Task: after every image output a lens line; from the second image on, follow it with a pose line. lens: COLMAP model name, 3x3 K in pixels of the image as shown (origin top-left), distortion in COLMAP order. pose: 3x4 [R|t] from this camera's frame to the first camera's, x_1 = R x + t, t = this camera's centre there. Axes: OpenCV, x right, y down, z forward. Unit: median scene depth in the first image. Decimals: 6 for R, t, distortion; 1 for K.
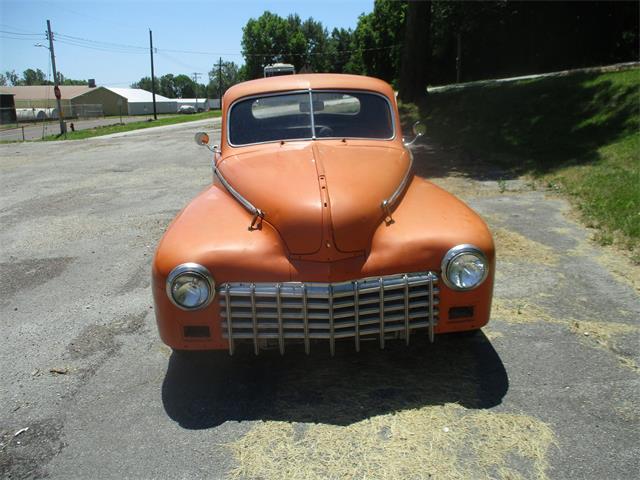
lens RADIAL K [[528.5, 0, 319.2], [0, 528.5, 238.7], [0, 0, 1]] dist [-0.031236, 0.002640]
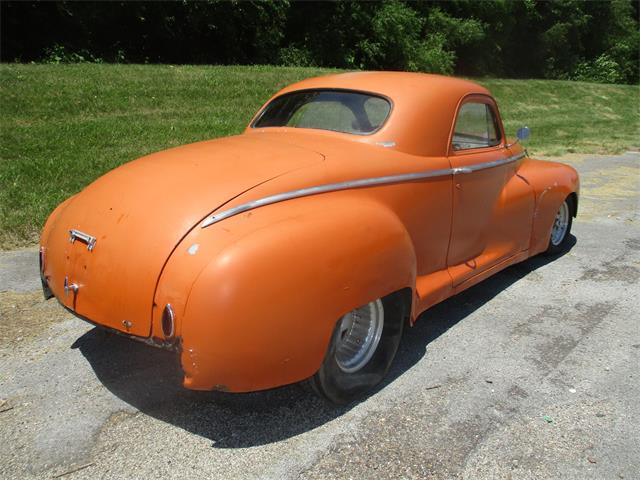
lens RADIAL K [[528.5, 0, 319.5], [0, 528.5, 241.1], [0, 0, 1]] dist [-0.031236, 0.002640]
pose [[-0.717876, -0.144636, 0.680980, -0.696536], [0.217829, 0.882396, 0.417047, -0.544640], [-0.661214, 0.447725, -0.601945, 2.065579]]
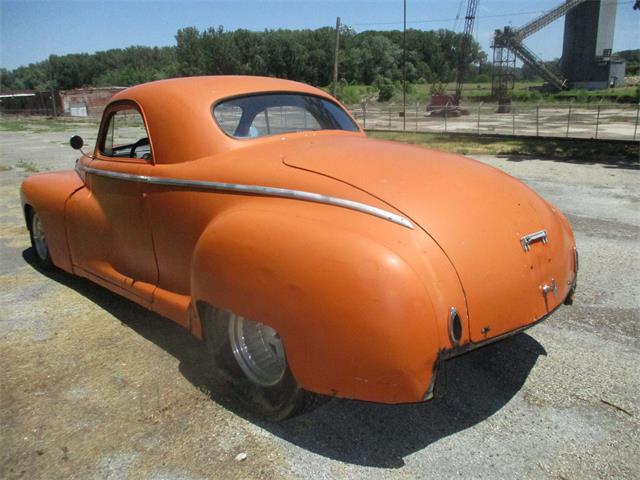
lens RADIAL K [[528.5, 0, 320.5], [0, 528.5, 239.7], [0, 0, 1]] dist [-0.031236, 0.002640]
pose [[-0.739429, 0.212032, -0.638974, 0.564027], [-0.140872, 0.879370, 0.454822, -0.589521], [0.658332, 0.426322, -0.620362, 2.087246]]
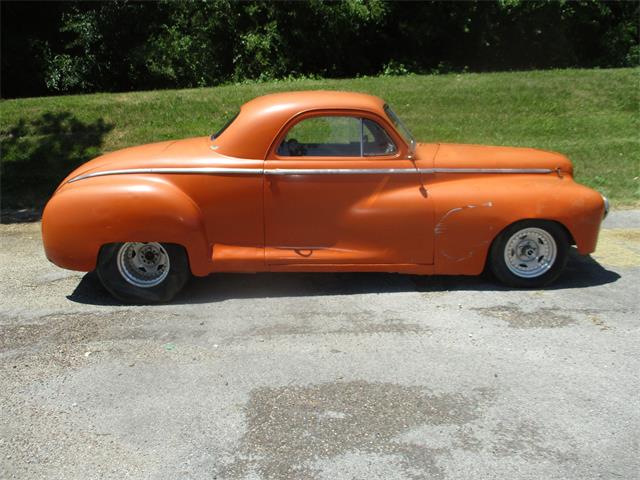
lens RADIAL K [[528.5, 0, 321.9], [0, 528.5, 243.5], [0, 0, 1]] dist [-0.031236, 0.002640]
pose [[0.029473, -0.218065, 0.975489, -1.347795], [0.289069, 0.936072, 0.200520, -0.281130], [-0.956854, 0.276074, 0.090625, 1.175433]]
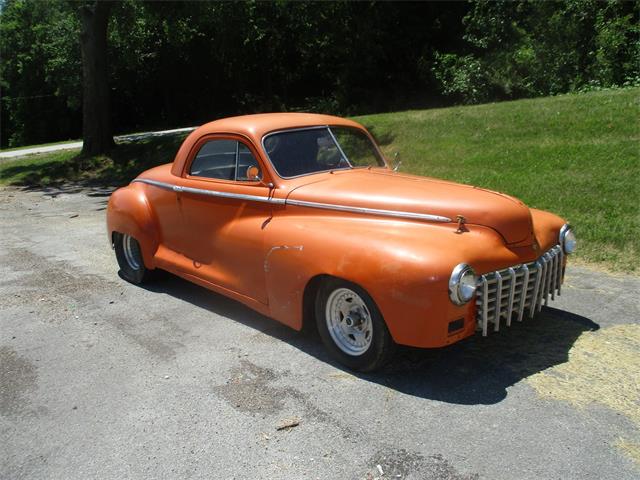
lens RADIAL K [[528.5, 0, 321.0], [0, 528.5, 240.6], [0, 0, 1]] dist [-0.031236, 0.002640]
pose [[0.766971, -0.117154, 0.630896, -0.789084], [0.177254, 0.983617, -0.032832, -0.011794], [-0.616714, 0.137010, 0.775172, 0.190292]]
